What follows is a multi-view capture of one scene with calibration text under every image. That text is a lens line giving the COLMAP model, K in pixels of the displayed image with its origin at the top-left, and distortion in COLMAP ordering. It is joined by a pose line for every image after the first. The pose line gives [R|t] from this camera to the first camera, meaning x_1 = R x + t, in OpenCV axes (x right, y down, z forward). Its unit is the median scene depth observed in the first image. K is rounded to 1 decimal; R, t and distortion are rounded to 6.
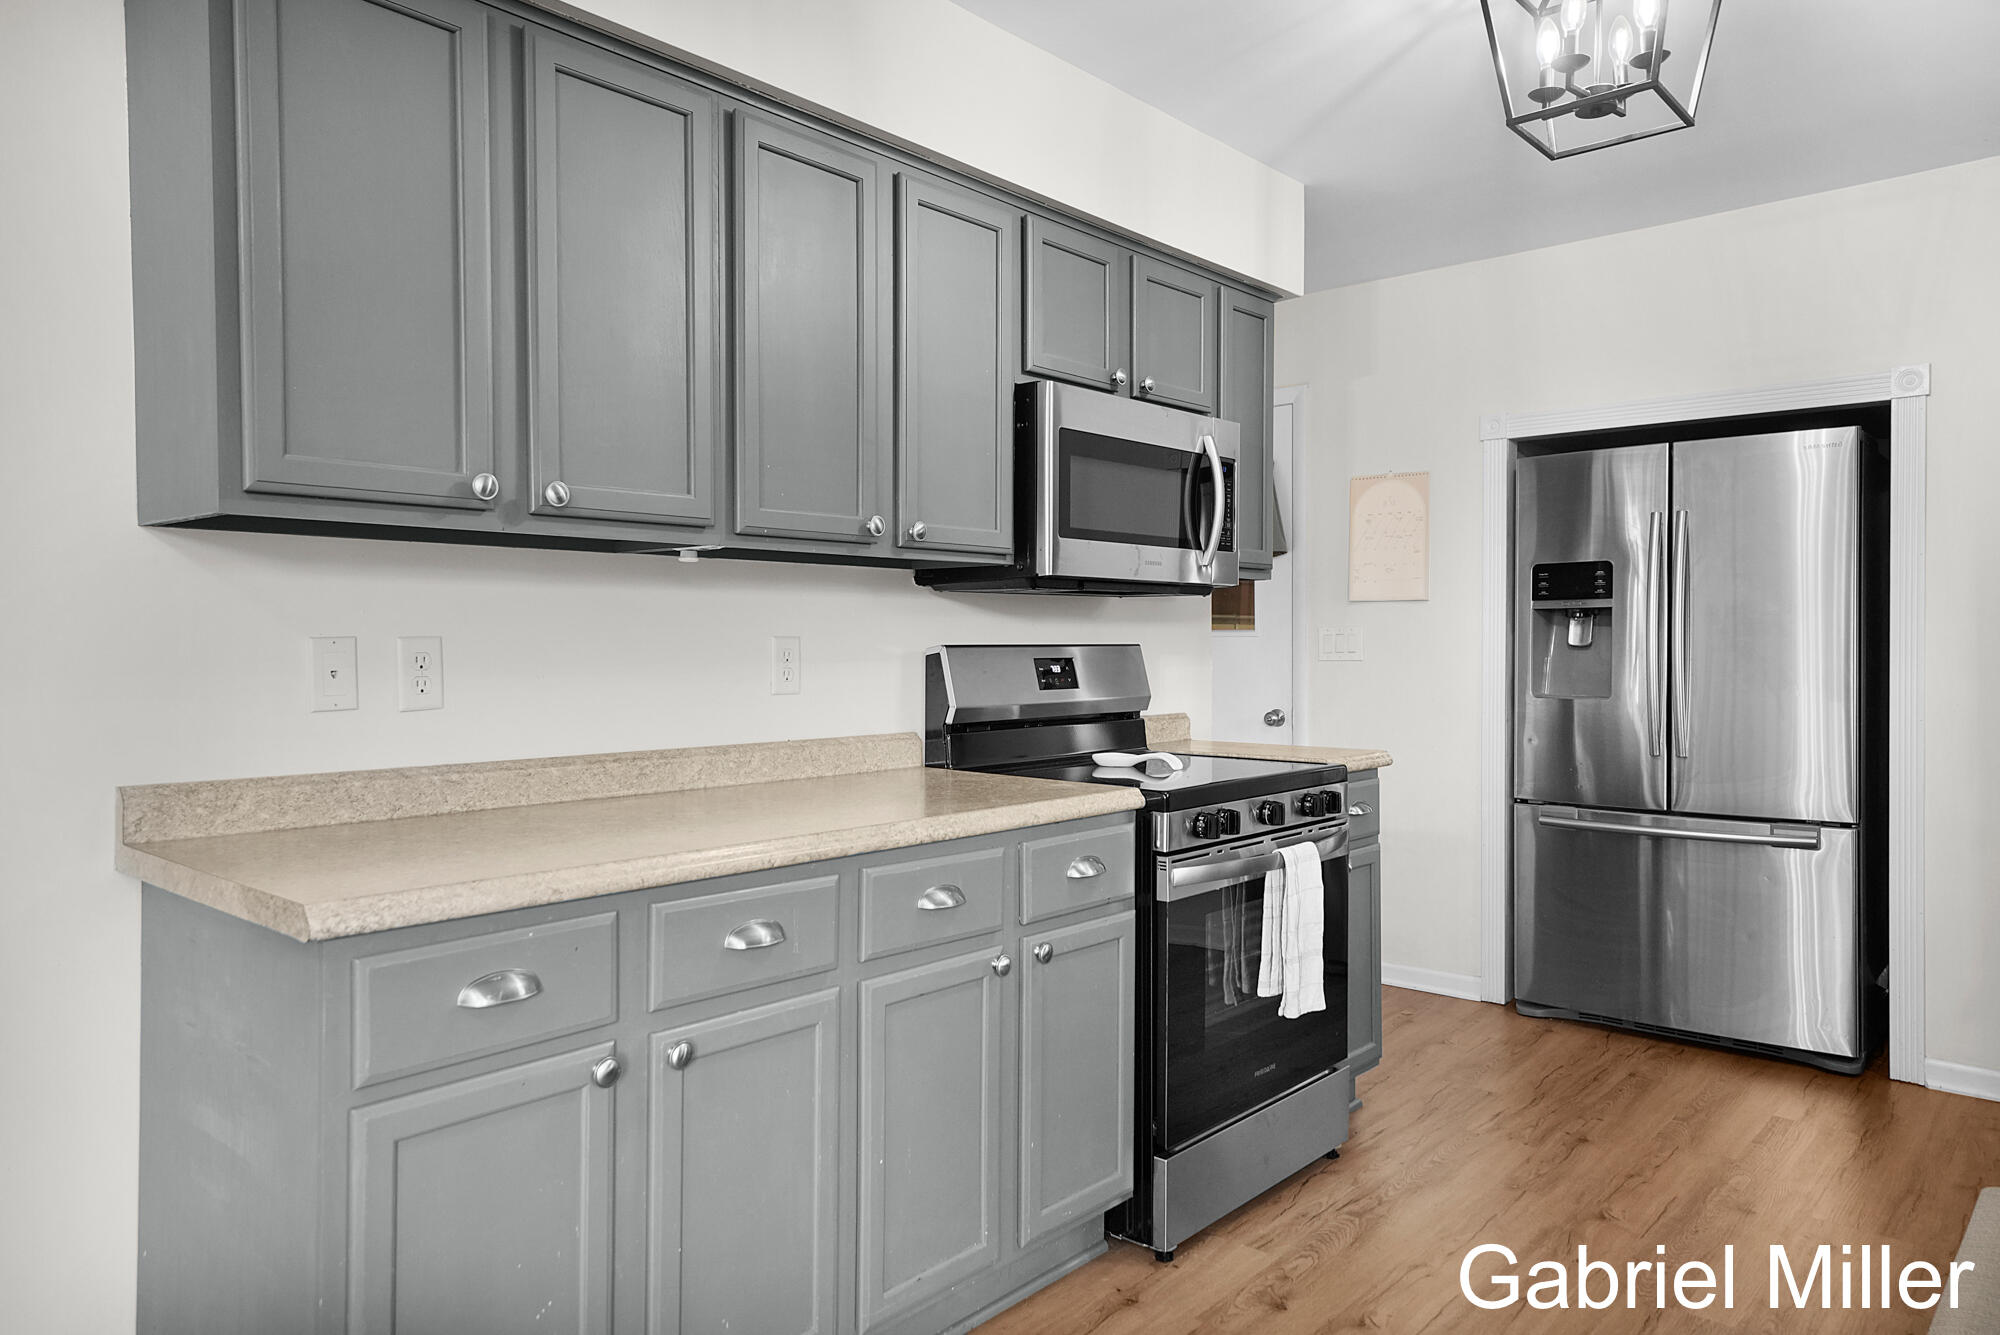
lens RADIAL K [[1334.7, 0, 998.4], [0, 1334.7, 658.7], [0, 0, 1]] dist [0.025332, -0.007287]
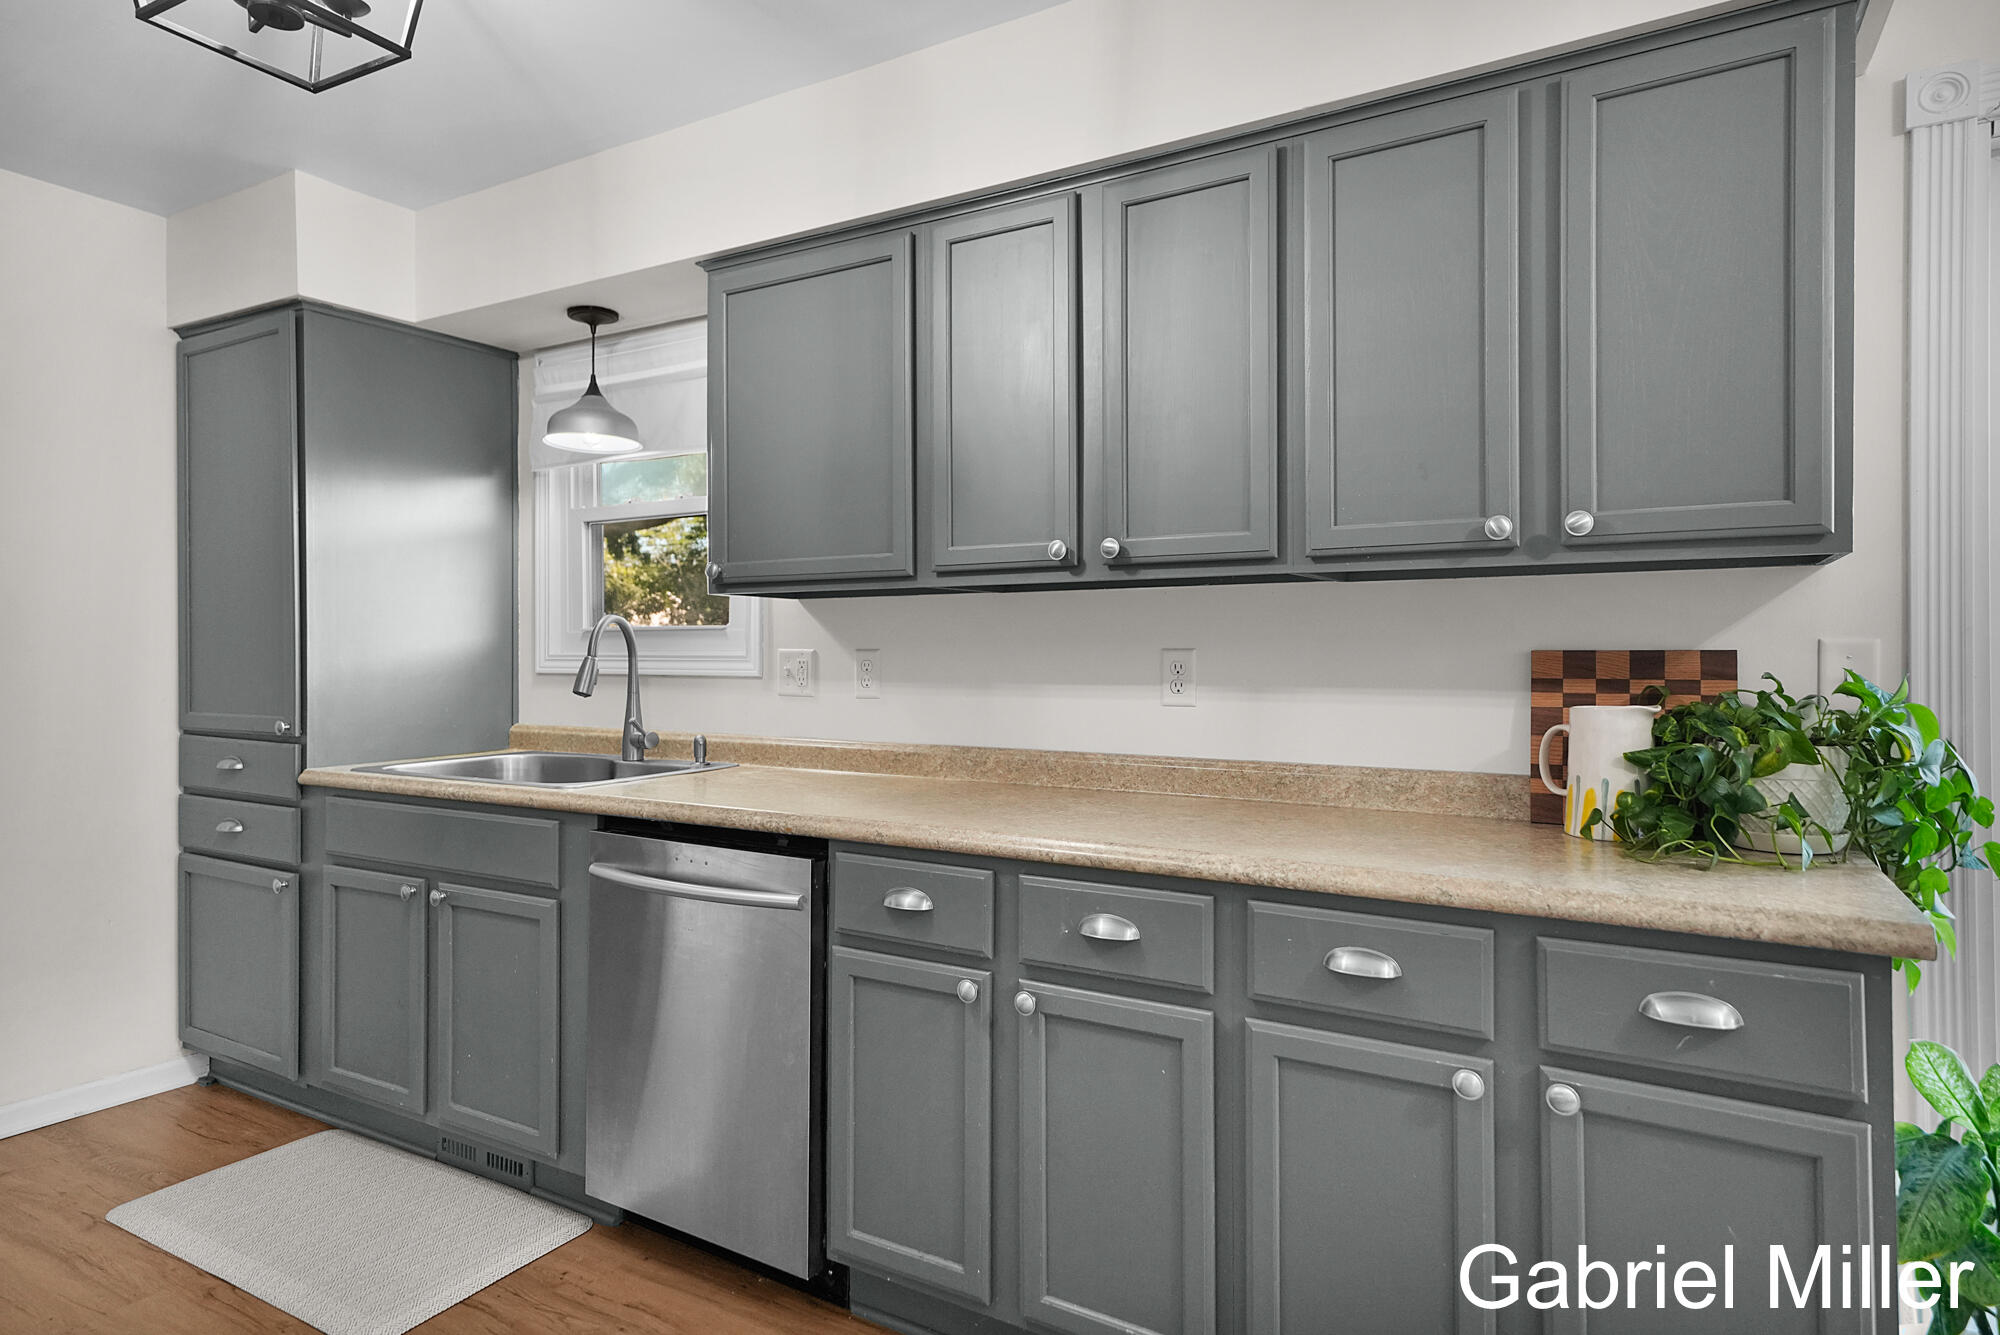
lens RADIAL K [[1013.5, 0, 1000.8], [0, 1013.5, 657.1], [0, 0, 1]] dist [0.000437, 0.000039]
pose [[0.238082, -0.004681, -0.971234, 0.382519], [-0.018552, 0.999784, -0.009366, -0.004708], [0.971068, 0.020248, 0.237944, 0.444832]]
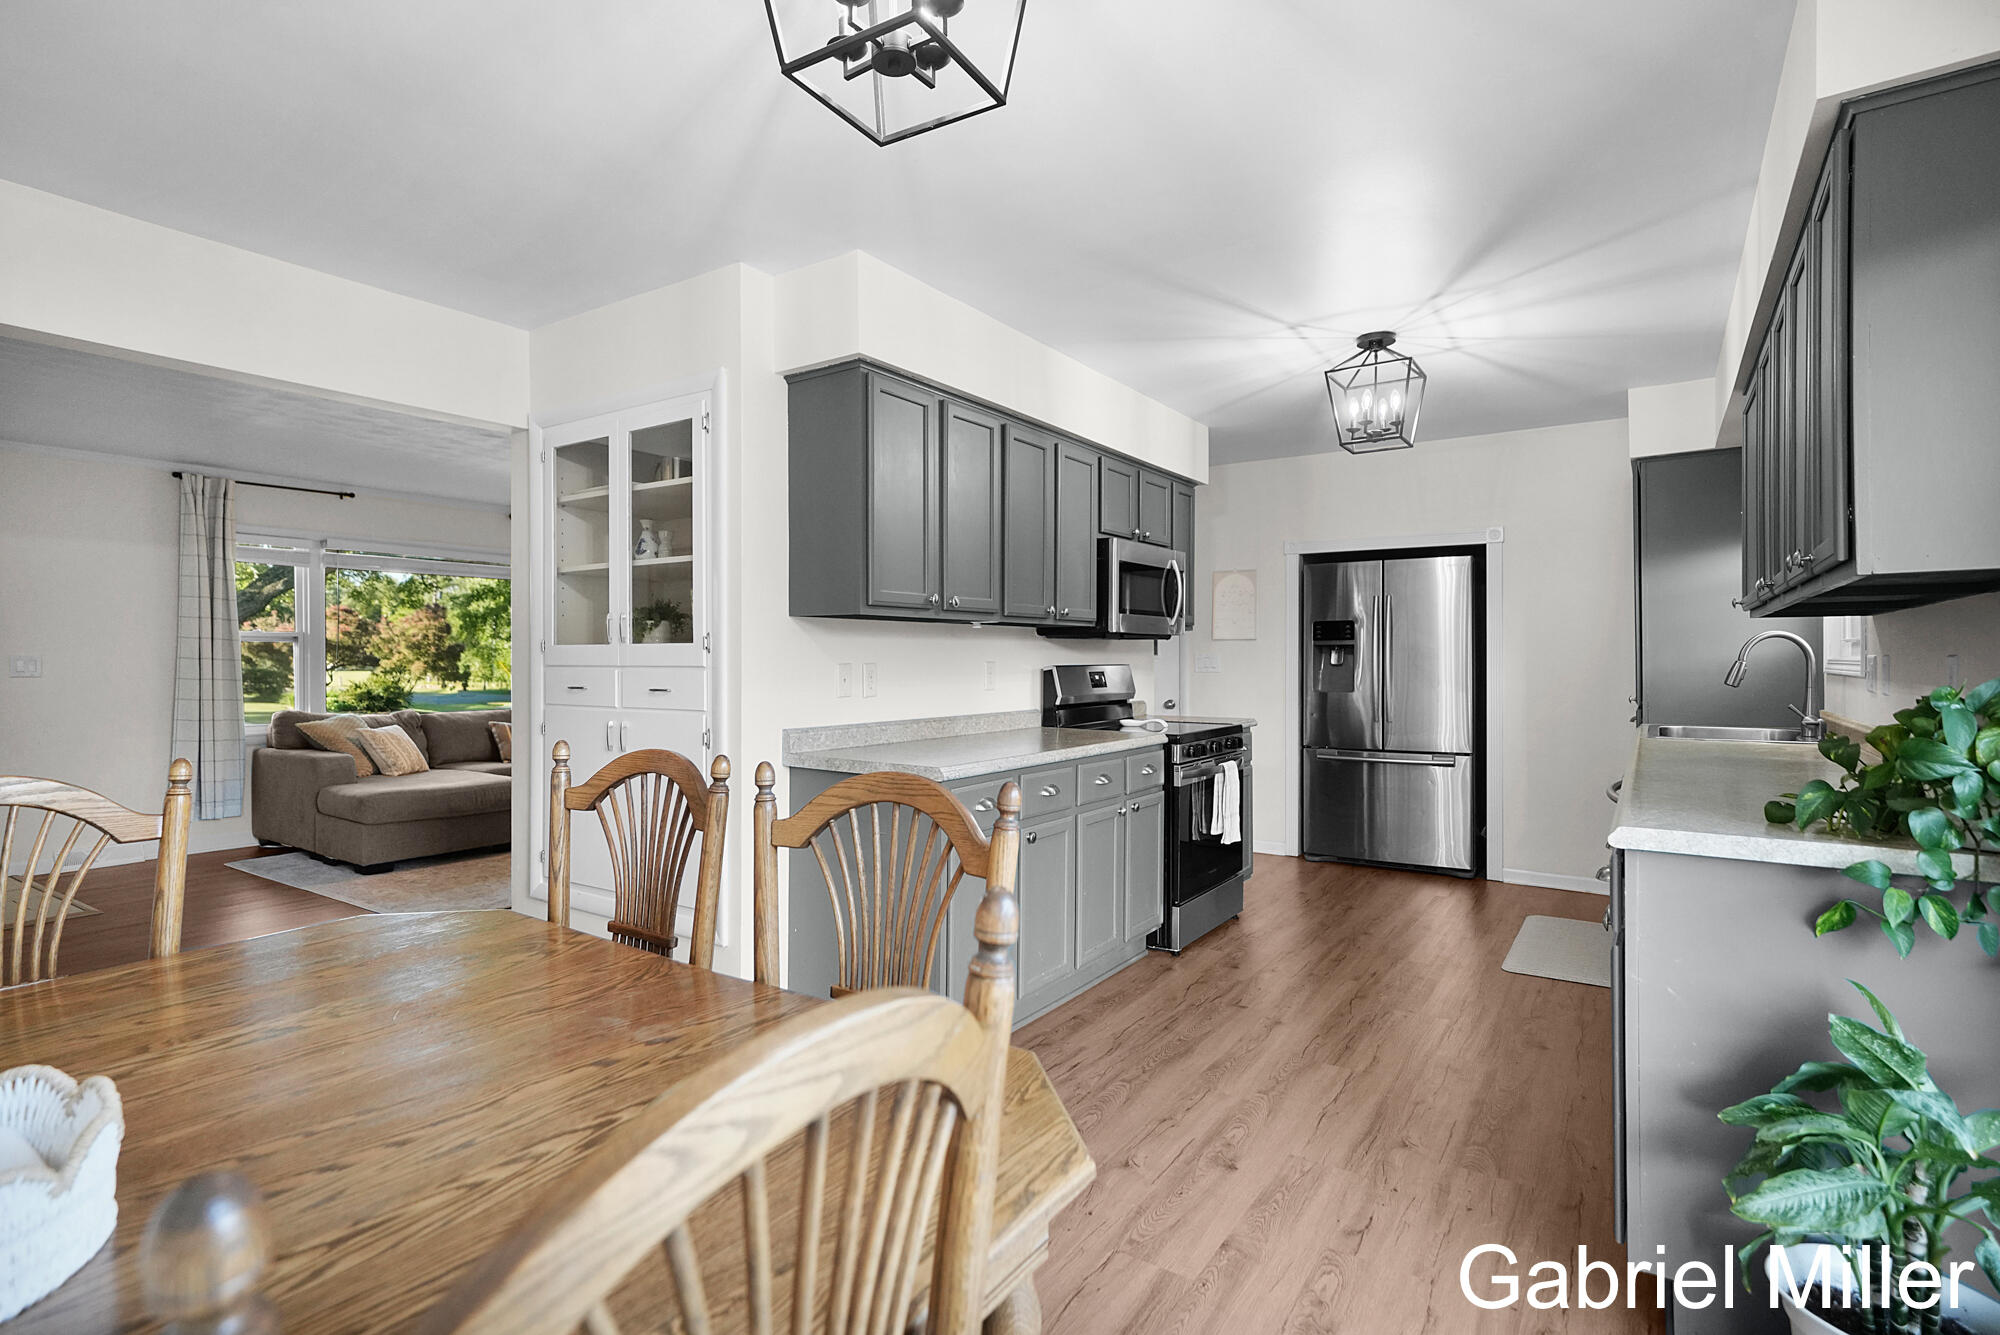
lens RADIAL K [[975.7, 0, 1001.2], [0, 975.7, 661.9], [0, 0, 1]] dist [-0.000810, 0.000177]
pose [[0.991384, 0.000544, 0.130985, -0.308325], [0.000480, 0.999970, -0.007782, -0.004396], [-0.130985, 0.007778, 0.991354, -0.434934]]
